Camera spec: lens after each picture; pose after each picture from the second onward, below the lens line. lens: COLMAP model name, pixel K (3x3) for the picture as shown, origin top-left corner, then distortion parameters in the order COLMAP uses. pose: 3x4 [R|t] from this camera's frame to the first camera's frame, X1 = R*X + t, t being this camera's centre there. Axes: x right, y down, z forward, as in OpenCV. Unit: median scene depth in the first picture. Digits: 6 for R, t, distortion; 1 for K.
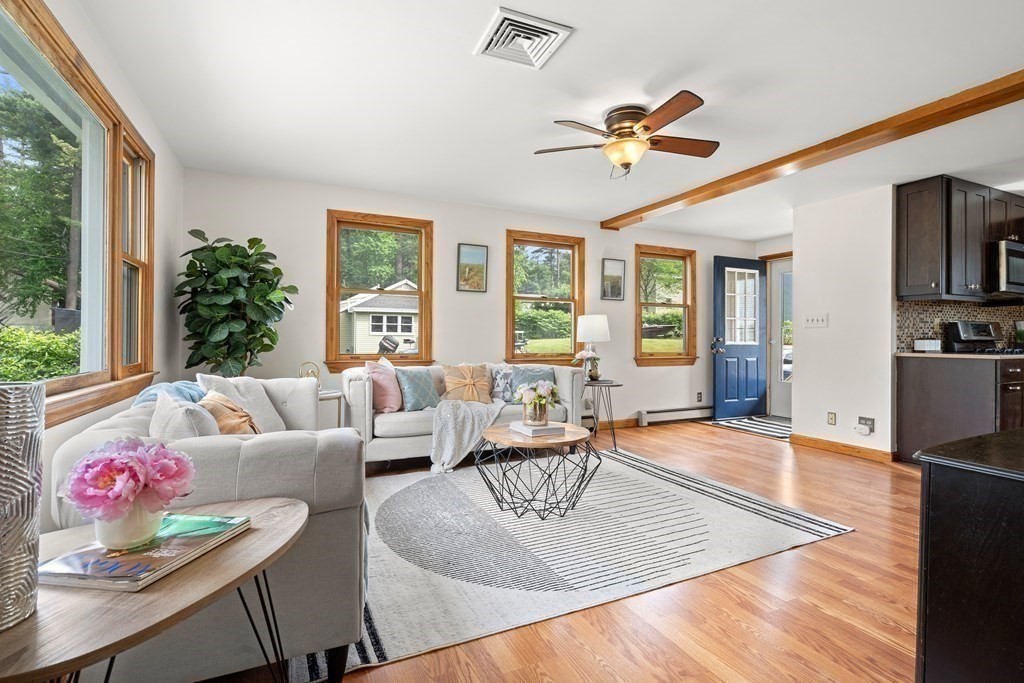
lens RADIAL K [[467.8, 0, 507.1], [0, 467.8, 340.5], [0, 0, 1]] dist [-0.000499, 0.001089]
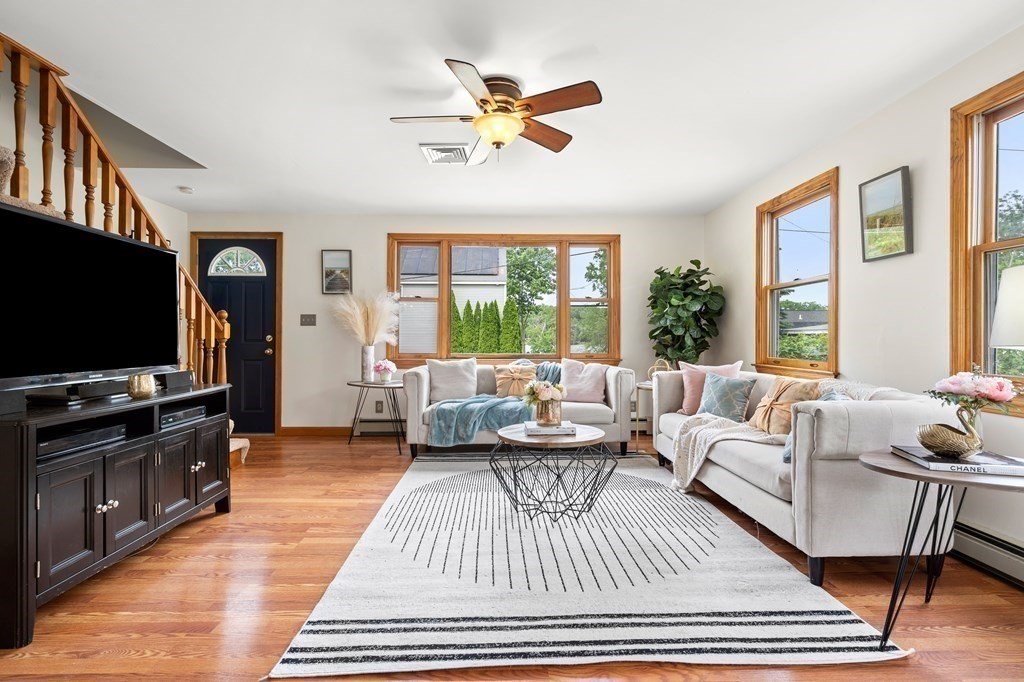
lens RADIAL K [[467.8, 0, 511.5], [0, 467.8, 335.5], [0, 0, 1]] dist [-0.000499, 0.001089]
pose [[-0.387889, -0.010700, -0.921644, 1.093531], [-0.009133, 0.999928, -0.007765, -0.002902], [0.921661, 0.005405, -0.387959, 1.407647]]
